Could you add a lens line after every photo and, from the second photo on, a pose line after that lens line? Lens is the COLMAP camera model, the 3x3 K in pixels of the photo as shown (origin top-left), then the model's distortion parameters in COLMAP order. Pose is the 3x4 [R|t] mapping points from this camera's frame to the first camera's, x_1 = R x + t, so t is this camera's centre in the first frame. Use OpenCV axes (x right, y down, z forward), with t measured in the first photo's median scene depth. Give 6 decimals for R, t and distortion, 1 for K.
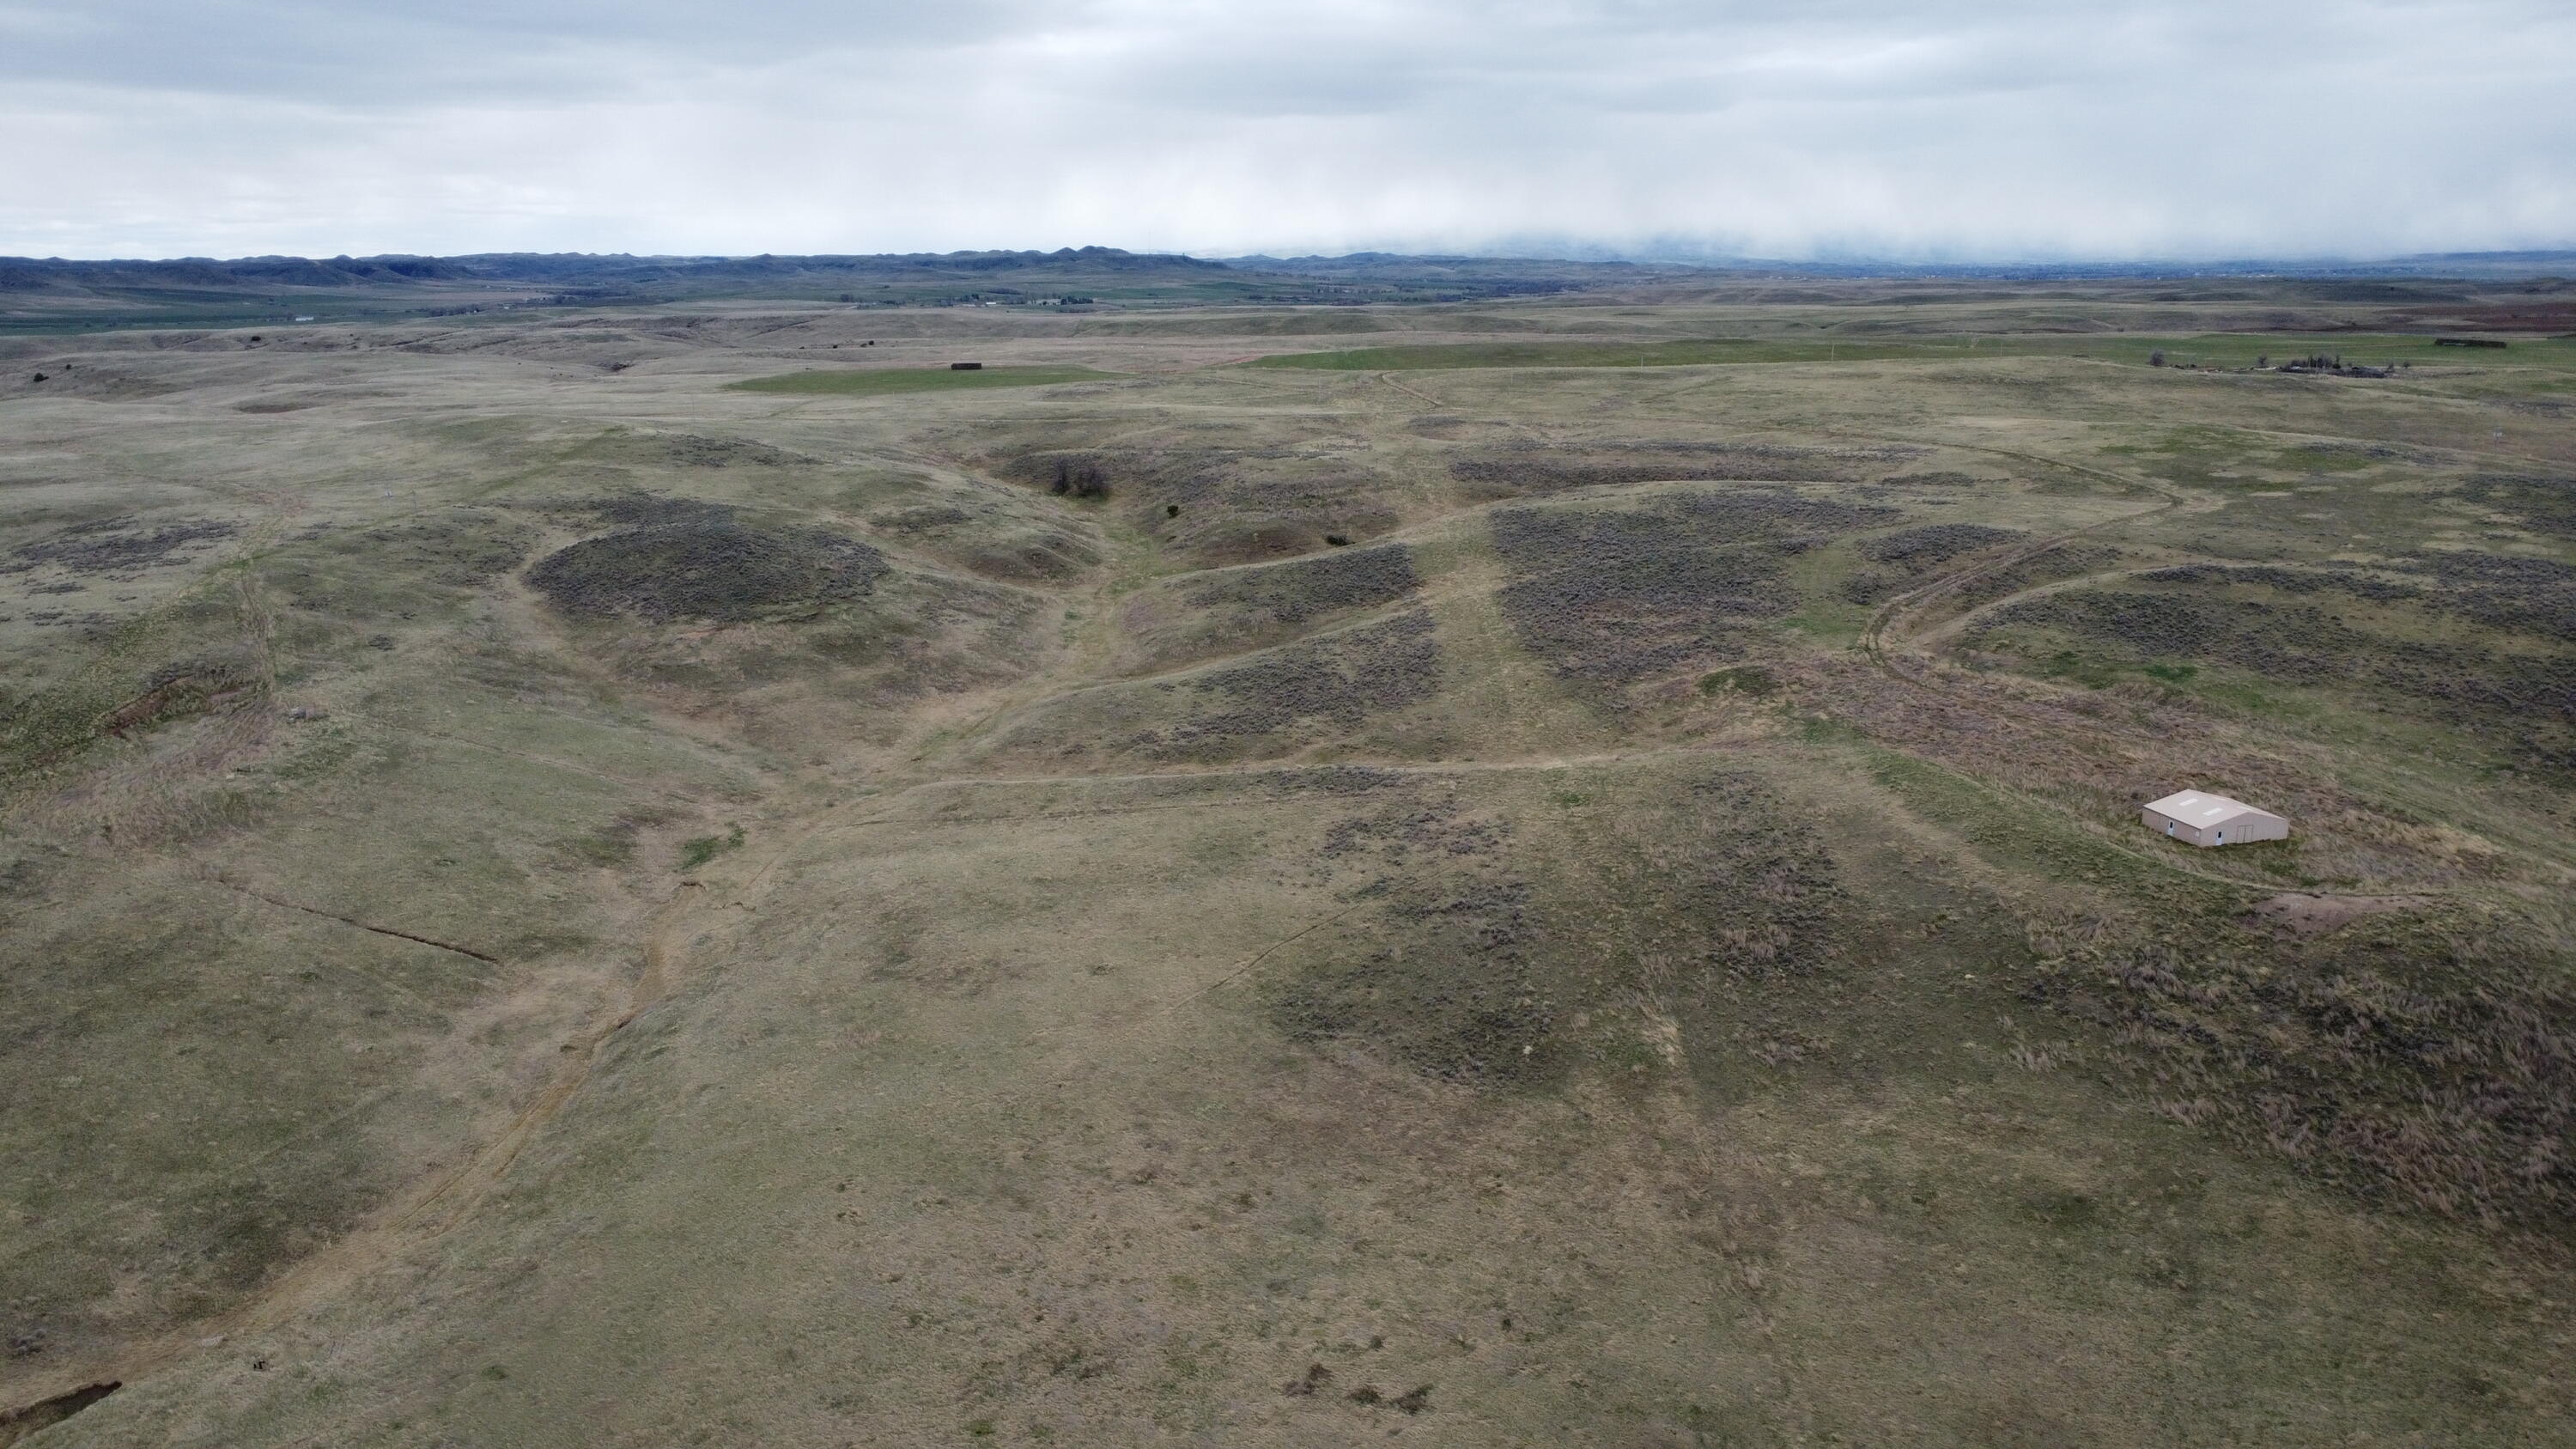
lens RADIAL K [[1867.4, 0, 1288.0], [0, 1867.4, 724.5], [0, 0, 1]] dist [-0.018670, -0.031396]
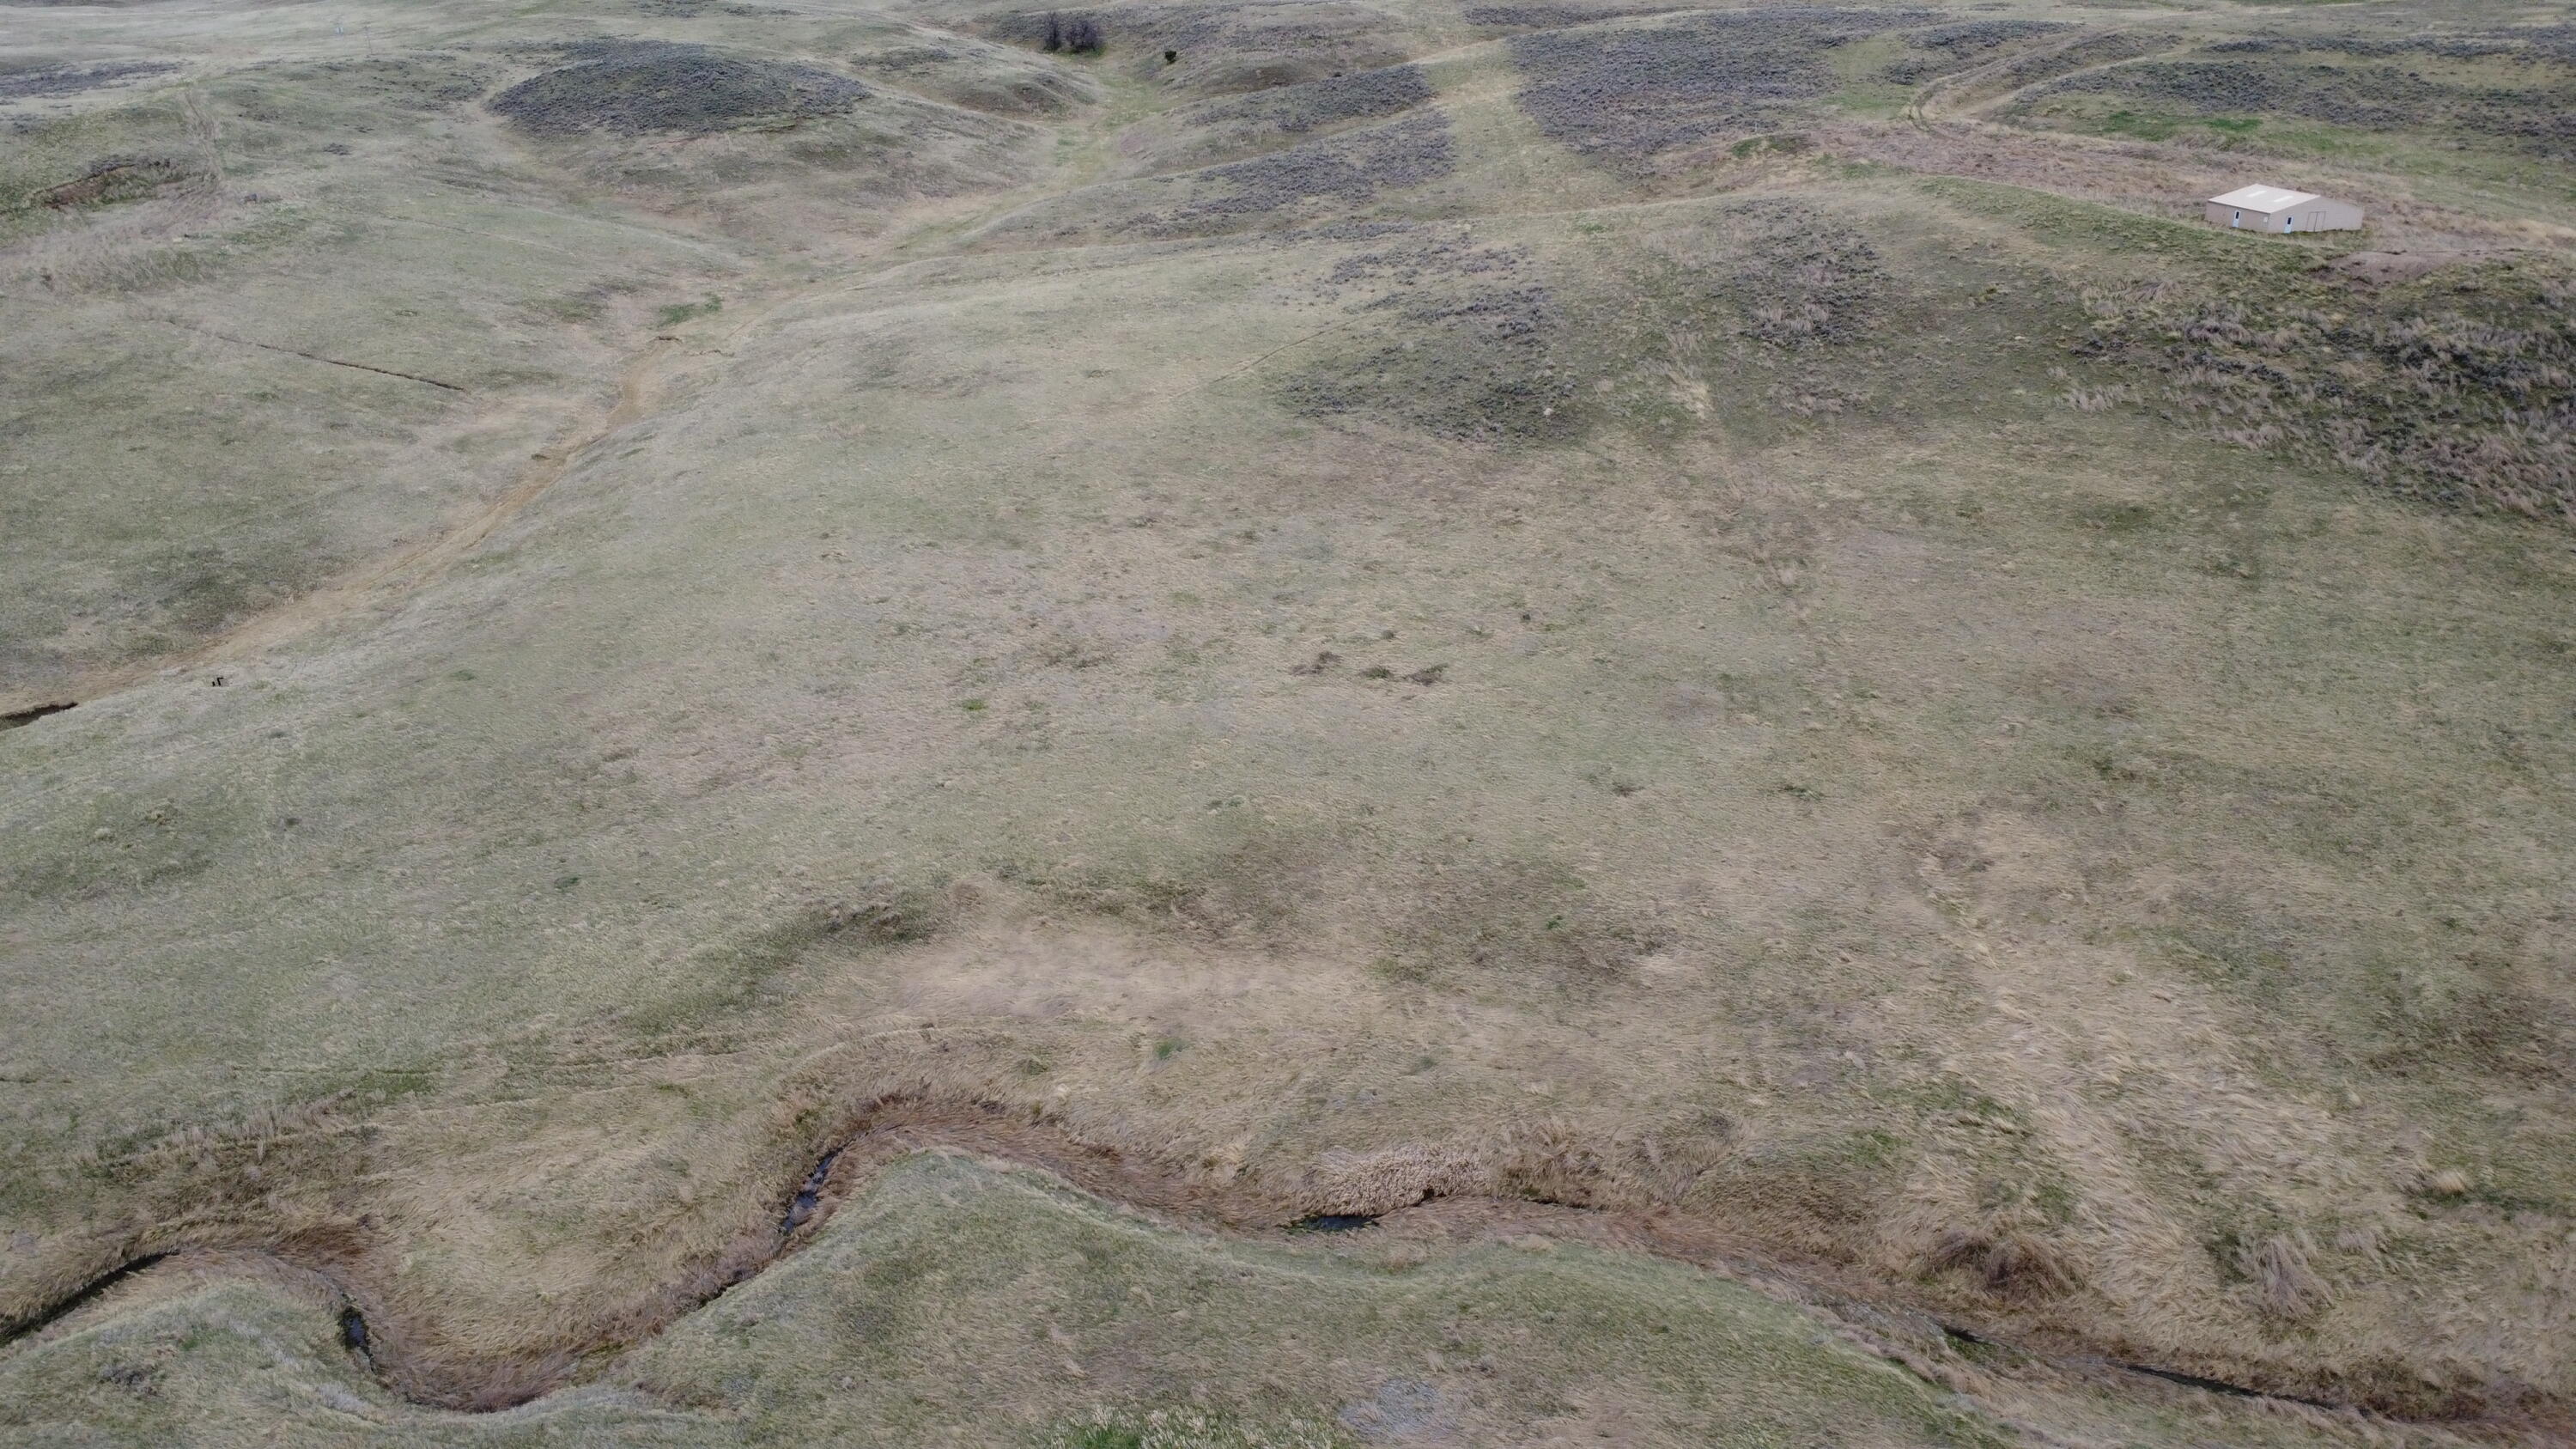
lens RADIAL K [[1868.5, 0, 1288.0], [0, 1868.5, 724.5], [0, 0, 1]] dist [-0.027184, -0.012402]
pose [[0.999962, -0.006871, -0.005273, 0.000710], [0.007667, 0.985445, 0.169824, 0.142820], [0.004029, -0.169858, 0.985460, 0.036564]]
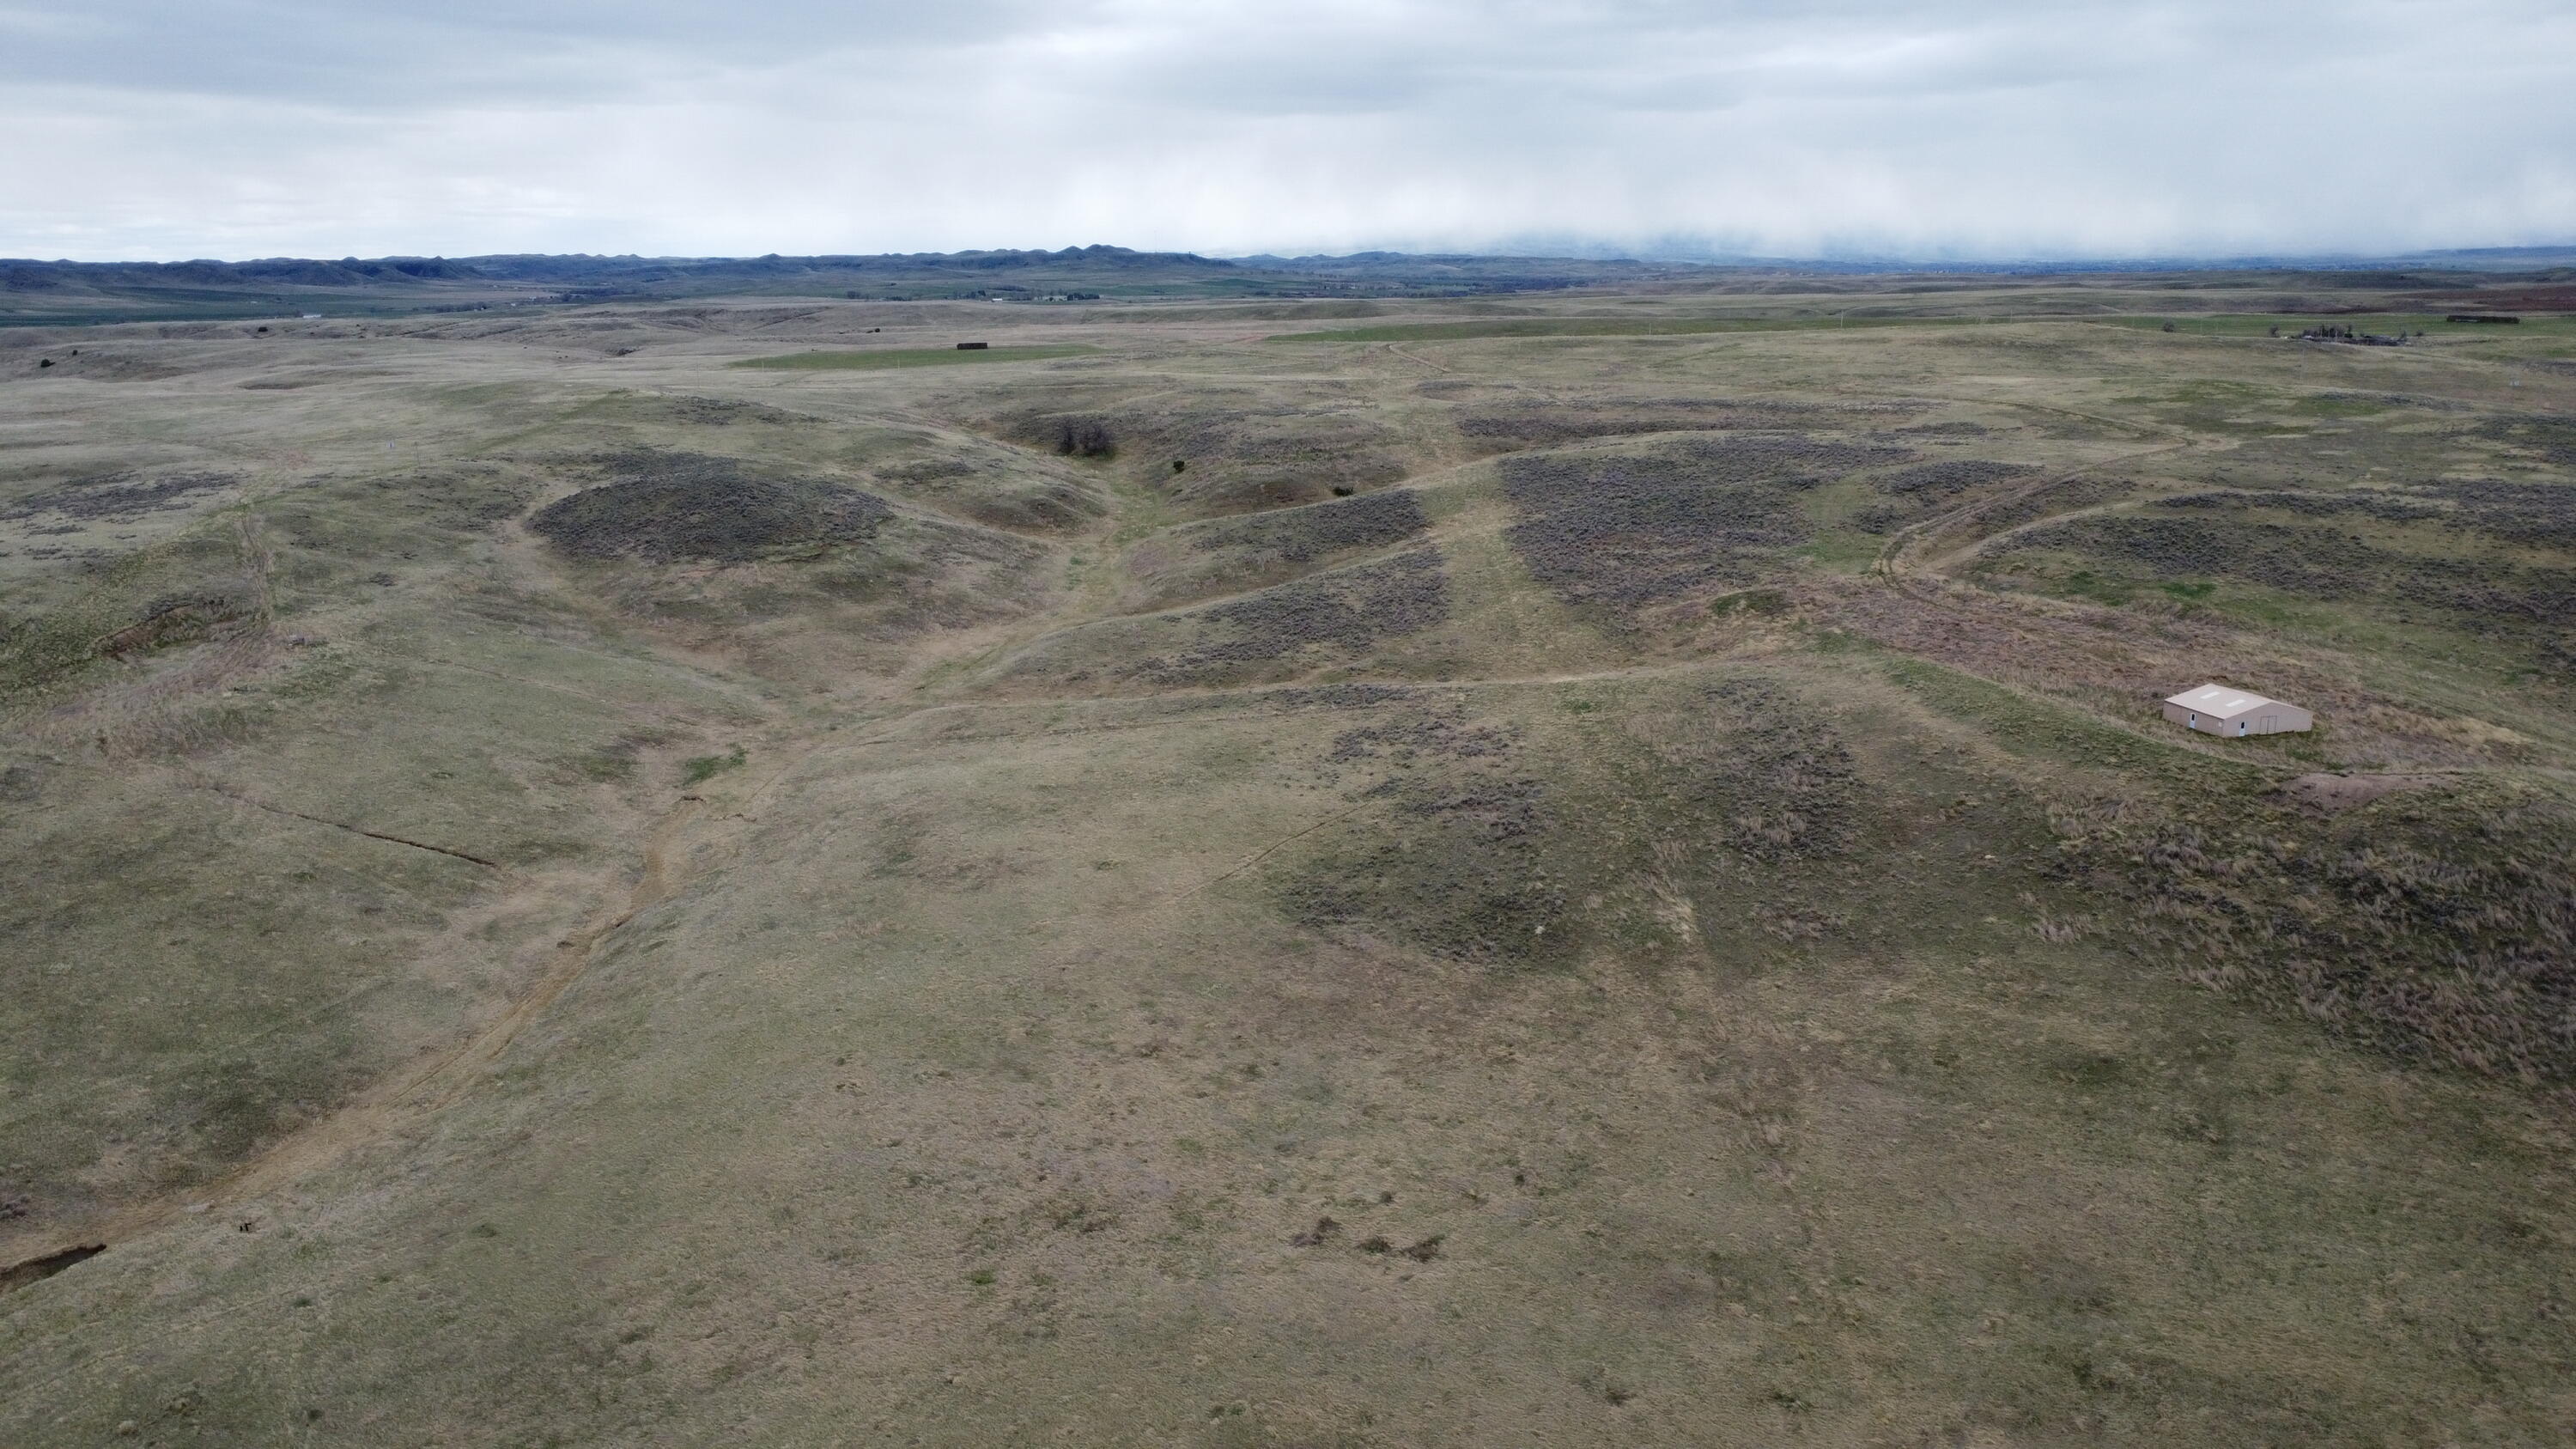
lens RADIAL K [[1867.4, 0, 1288.0], [0, 1867.4, 724.5], [0, 0, 1]] dist [-0.018670, -0.031396]
pose [[0.999987, -0.002821, -0.004140, 0.000359], [0.002823, 0.999996, 0.000501, 0.055249], [0.004138, -0.000512, 0.999991, 0.014631]]
